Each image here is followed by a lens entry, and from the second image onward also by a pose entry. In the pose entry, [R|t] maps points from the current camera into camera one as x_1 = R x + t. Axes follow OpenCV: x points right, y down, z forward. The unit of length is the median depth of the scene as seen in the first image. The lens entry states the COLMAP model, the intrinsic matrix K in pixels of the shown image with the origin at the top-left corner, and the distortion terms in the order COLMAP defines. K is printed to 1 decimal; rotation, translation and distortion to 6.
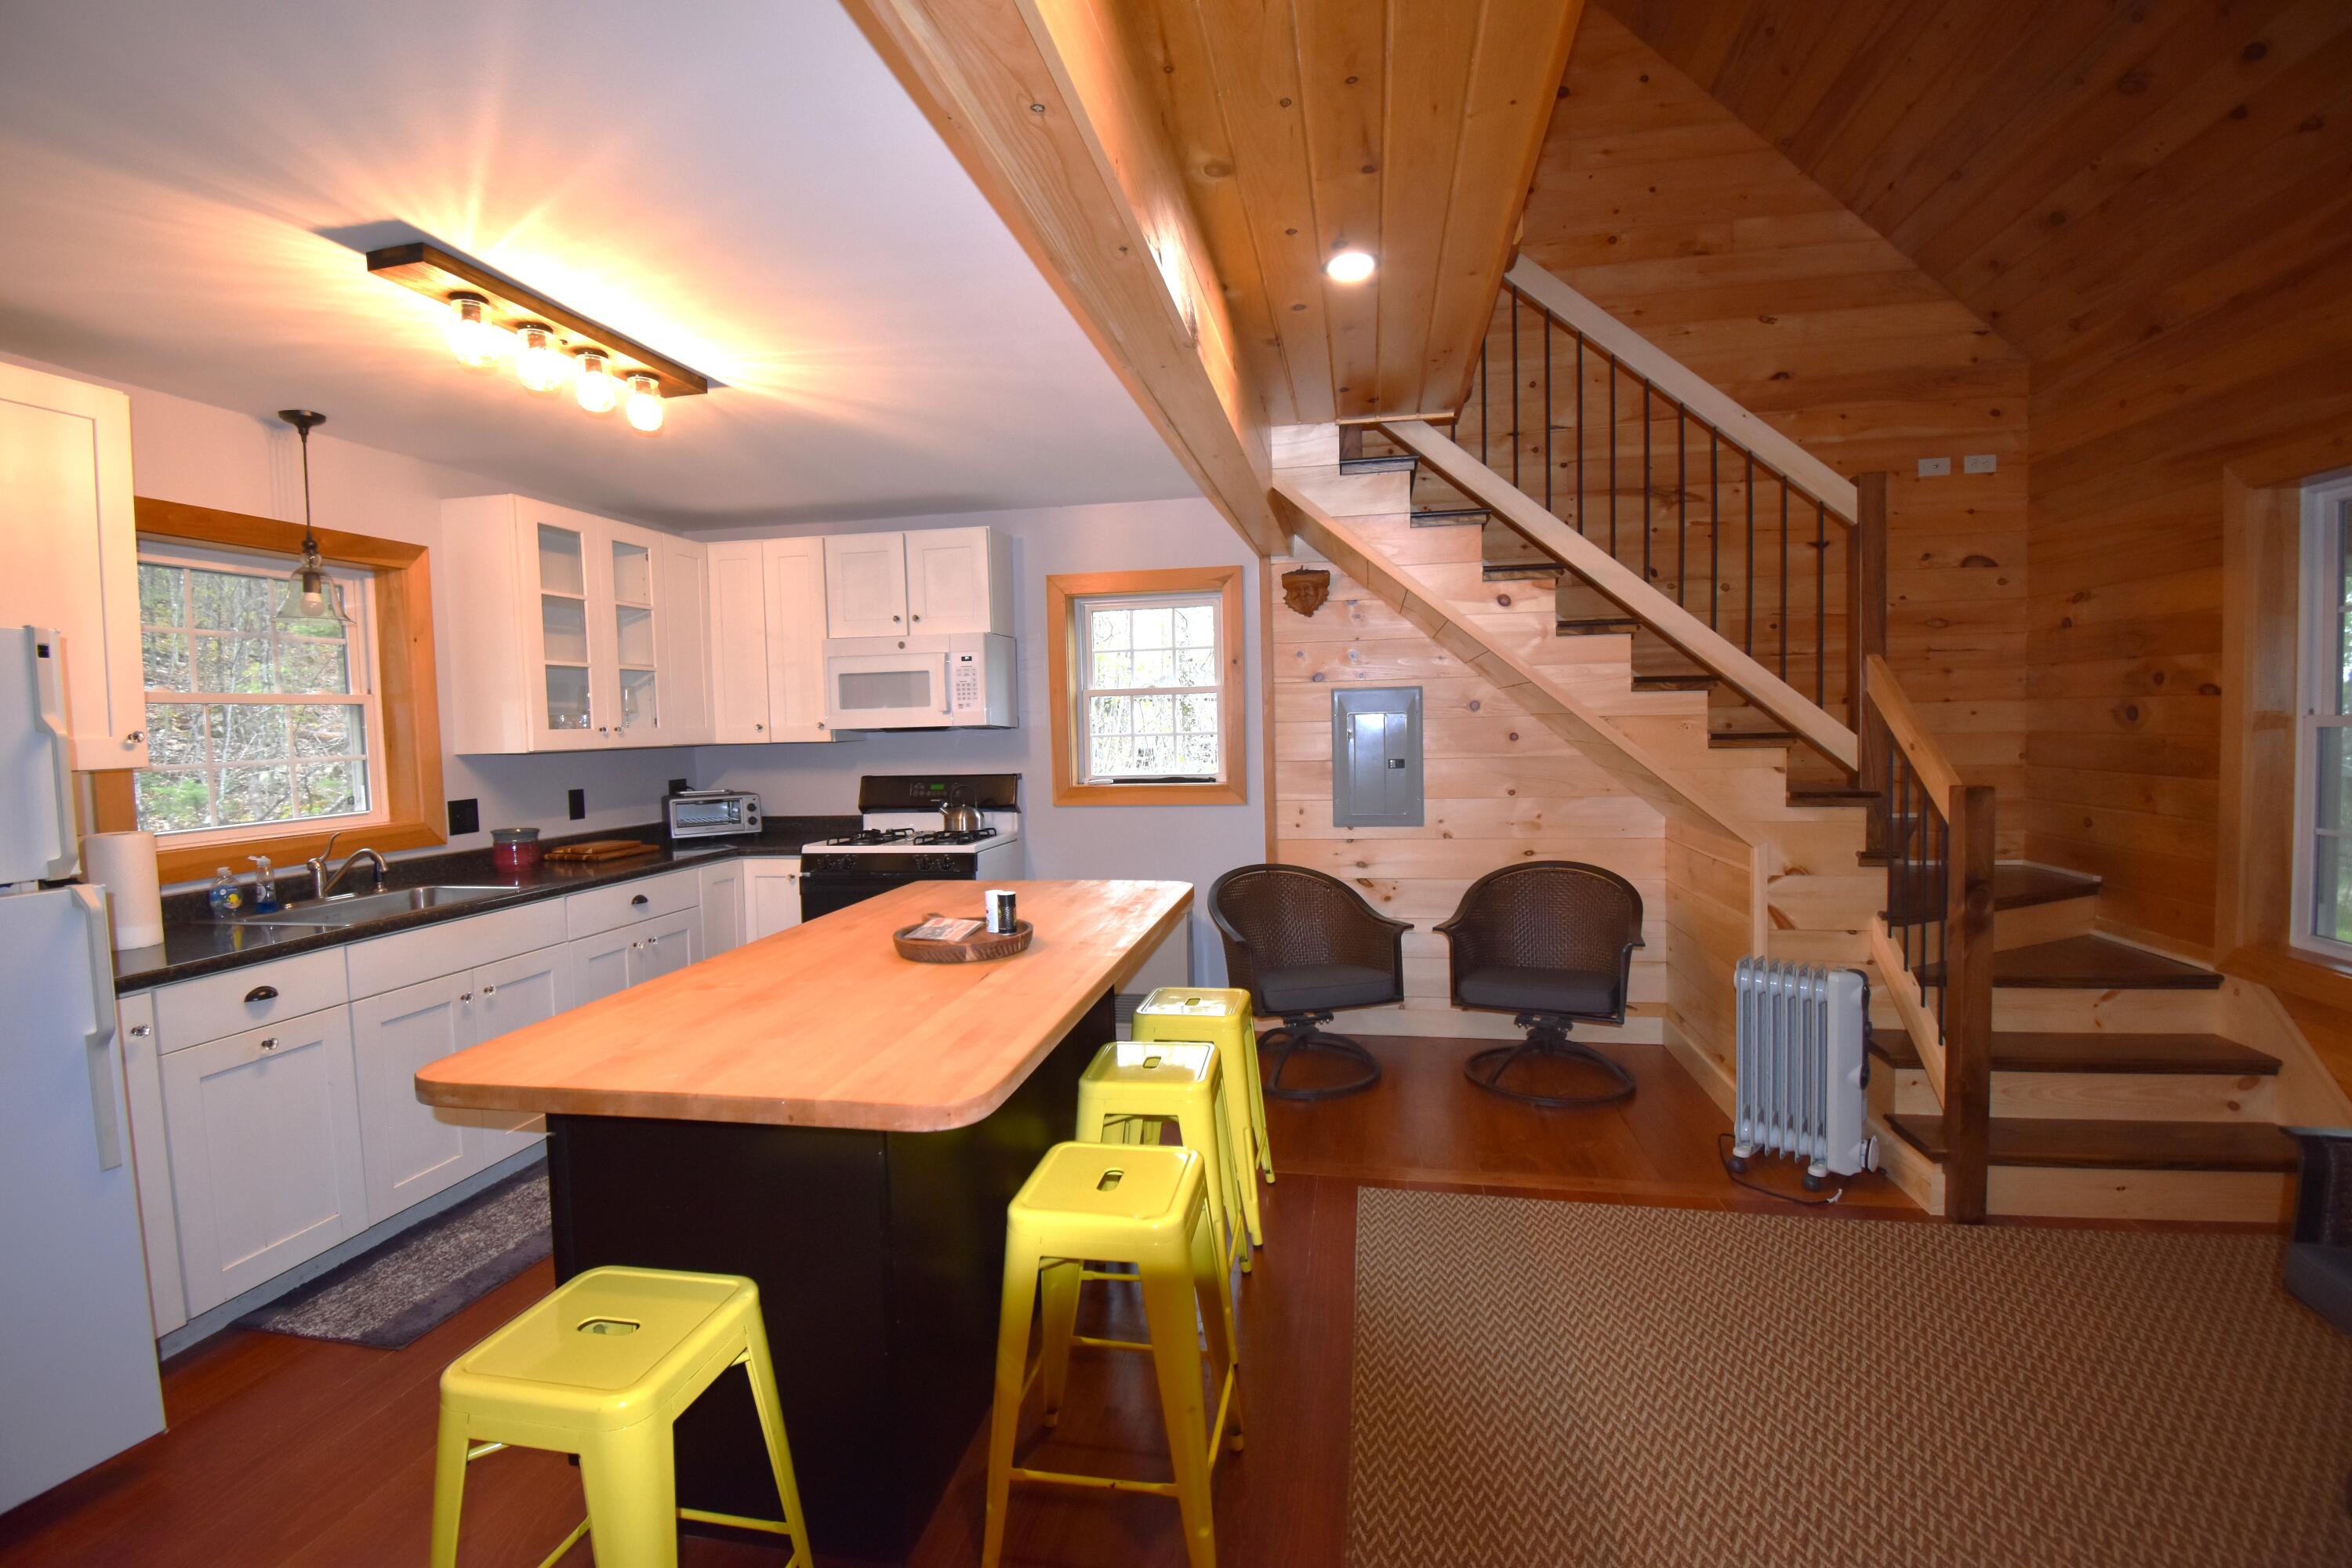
lens RADIAL K [[1034.9, 0, 1176.1], [0, 1034.9, 774.1], [0, 0, 1]] dist [0.019588, -0.025660]
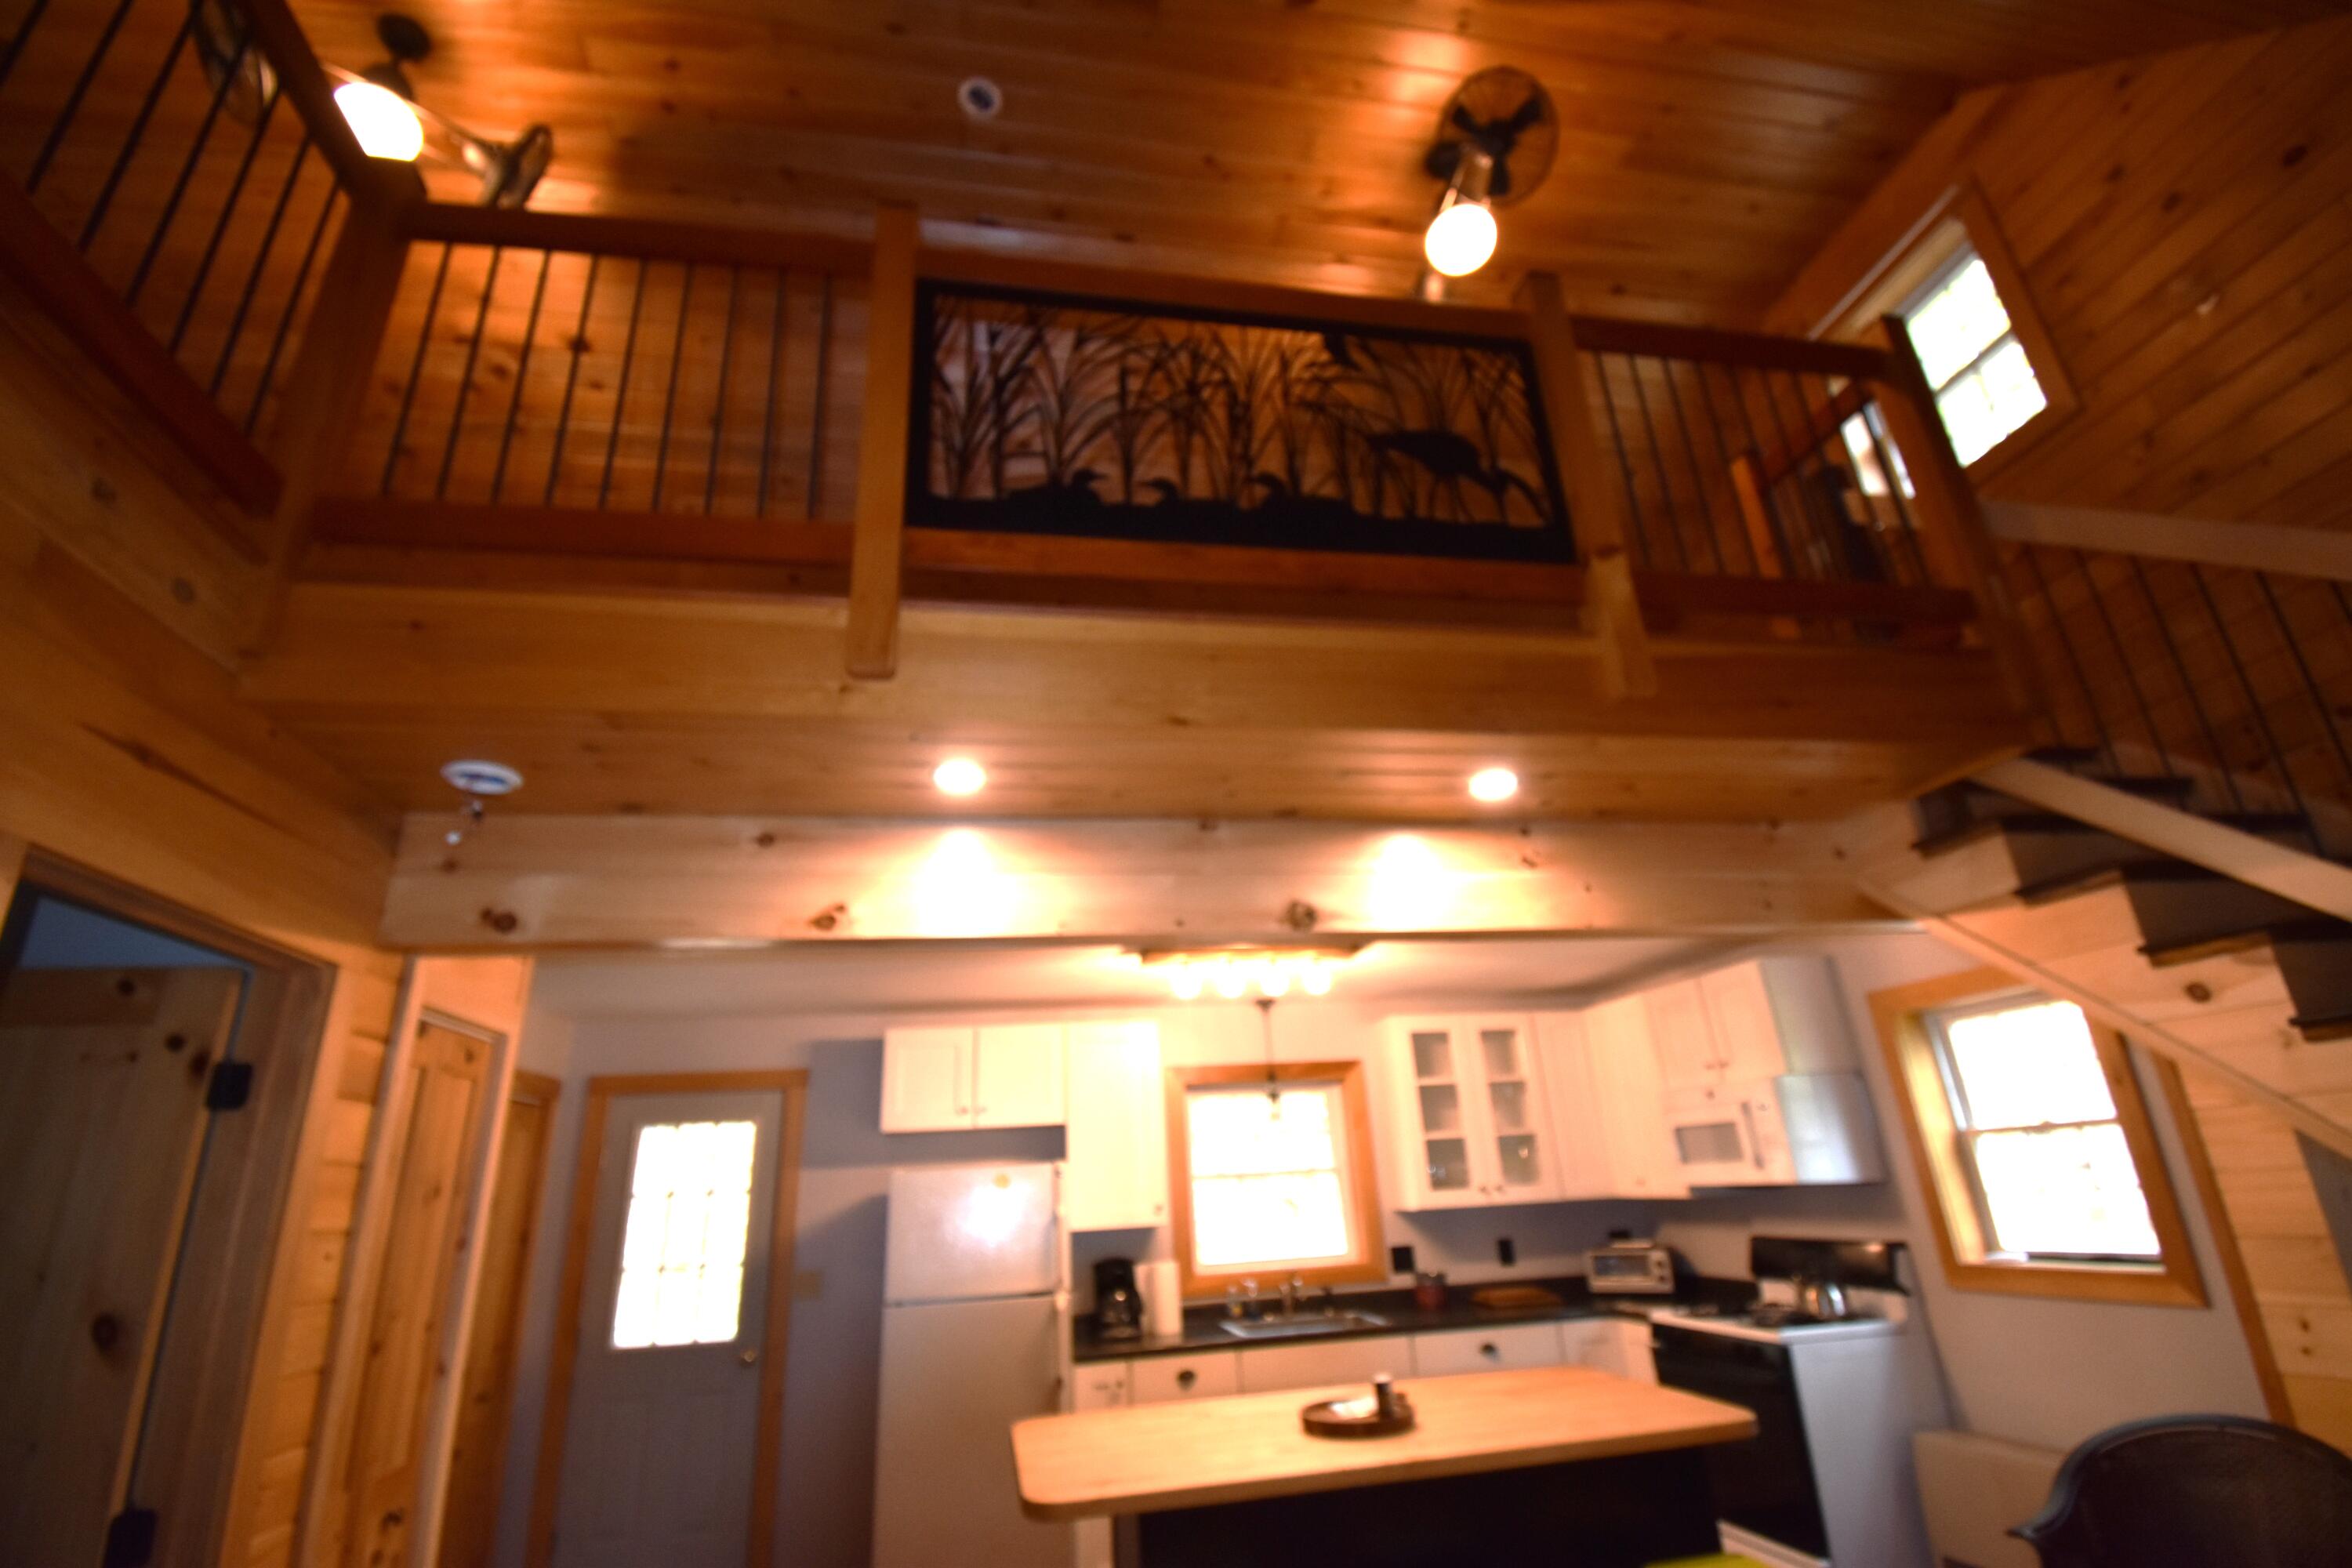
lens RADIAL K [[1034.9, 0, 1176.1], [0, 1034.9, 774.1], [0, 0, 1]] dist [0.019588, -0.025660]
pose [[0.355017, -0.336180, -0.872322, 0.530415], [-0.005090, 0.932396, -0.361403, -0.050763], [0.934846, 0.132745, 0.329305, 0.167862]]
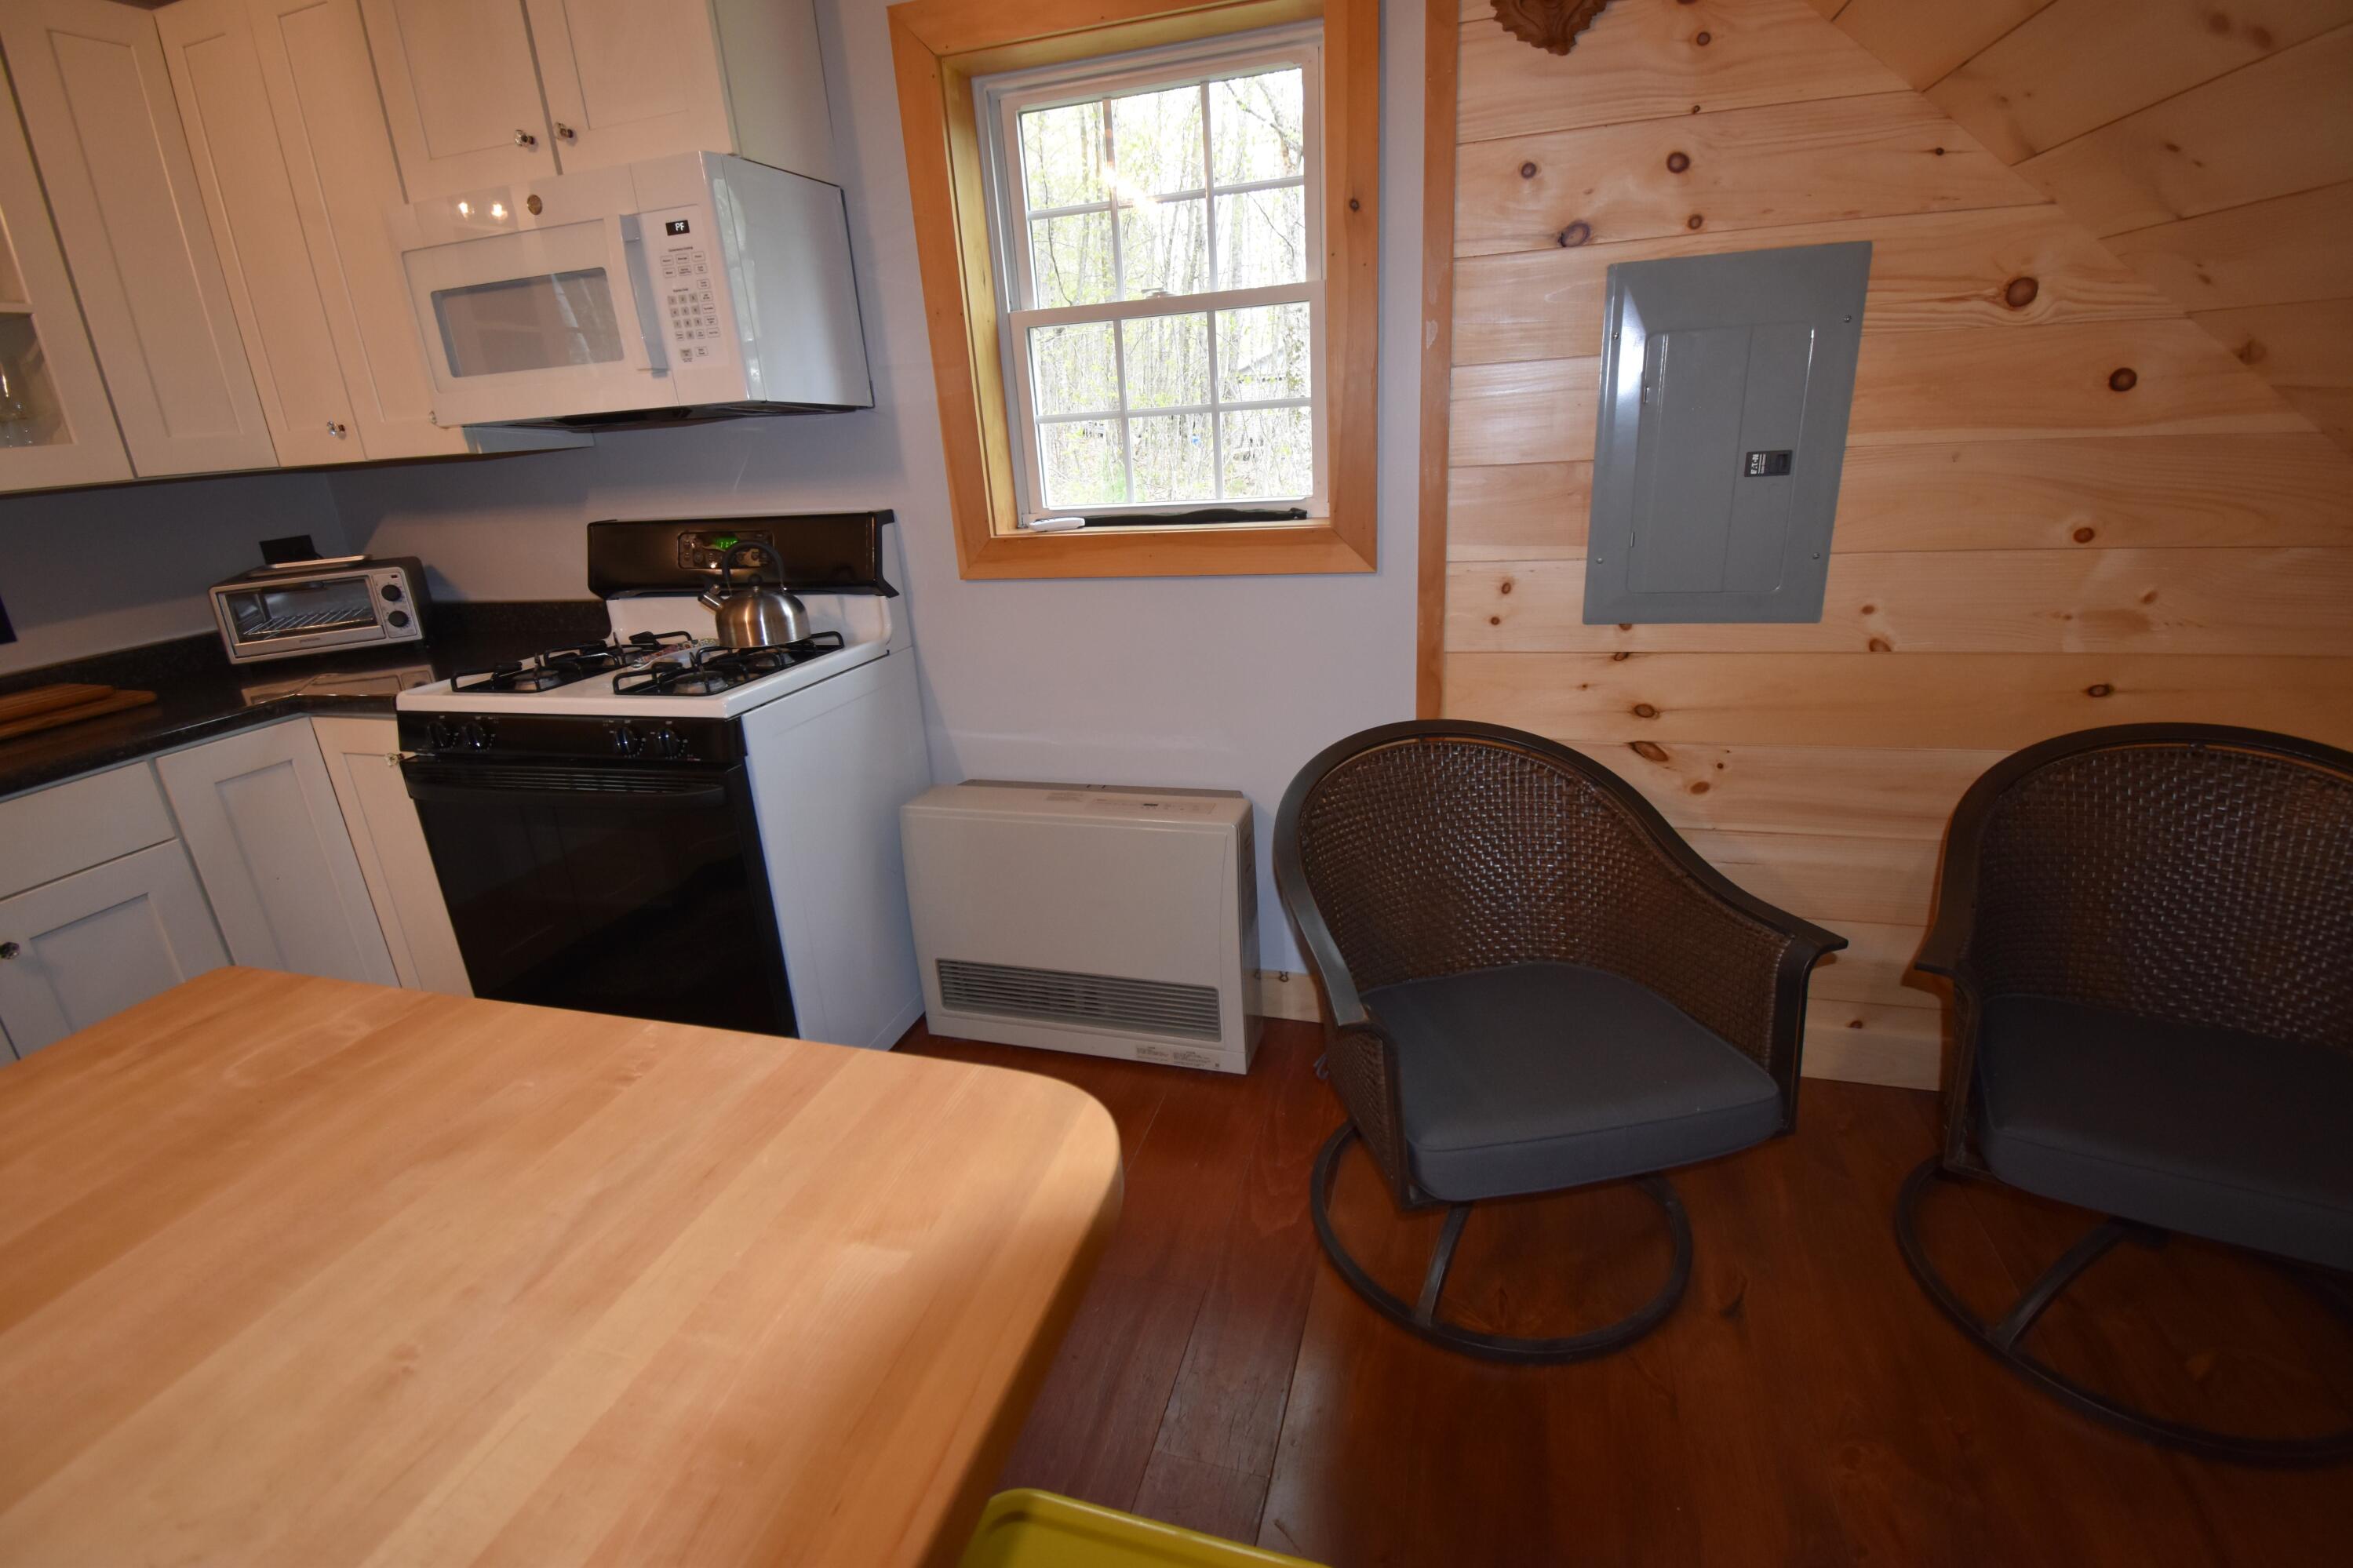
lens RADIAL K [[1031.6, 0, 1170.1], [0, 1031.6, 774.5], [0, 0, 1]] dist [0.026630, -0.033082]
pose [[0.993351, 0.001380, -0.115119, 0.034715], [0.031196, 0.959294, 0.280683, -0.014895], [0.110821, -0.282408, 0.952872, 0.587990]]
